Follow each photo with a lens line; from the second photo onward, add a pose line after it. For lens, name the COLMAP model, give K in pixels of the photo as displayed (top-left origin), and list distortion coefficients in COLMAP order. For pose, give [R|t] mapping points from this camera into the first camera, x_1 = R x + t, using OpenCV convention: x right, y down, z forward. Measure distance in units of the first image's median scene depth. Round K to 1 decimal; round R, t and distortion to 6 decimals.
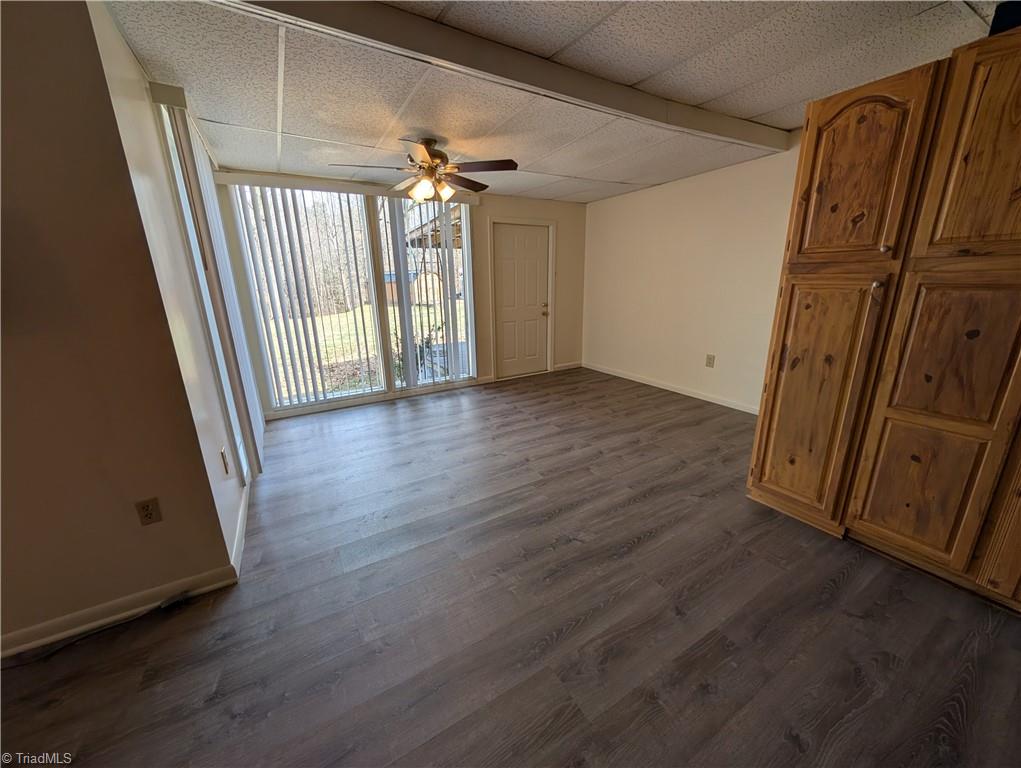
lens RADIAL K [[388.9, 0, 510.5], [0, 388.9, 384.0], [0, 0, 1]] dist [-0.000222, 0.000063]
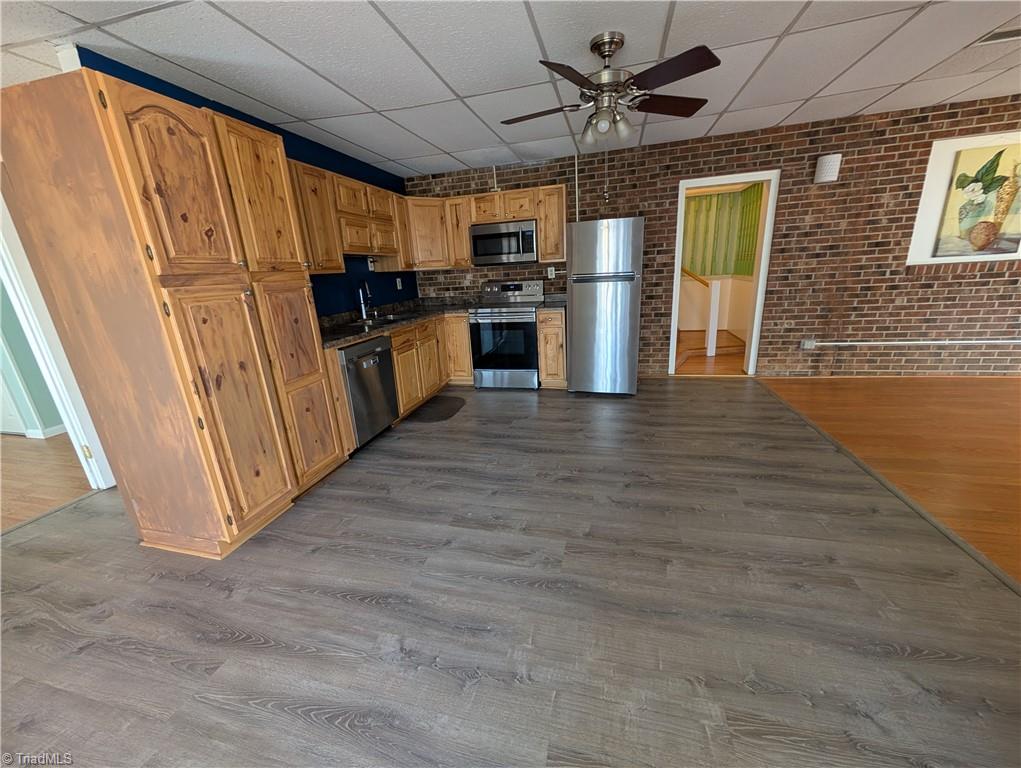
lens RADIAL K [[388.9, 0, 510.5], [0, 388.9, 384.0], [0, 0, 1]] dist [-0.000222, 0.000063]
pose [[-0.703255, -0.144575, 0.696082, -0.456184], [0.256754, 0.861374, 0.438306, -0.314353], [-0.662955, 0.486963, -0.568645, 1.215118]]
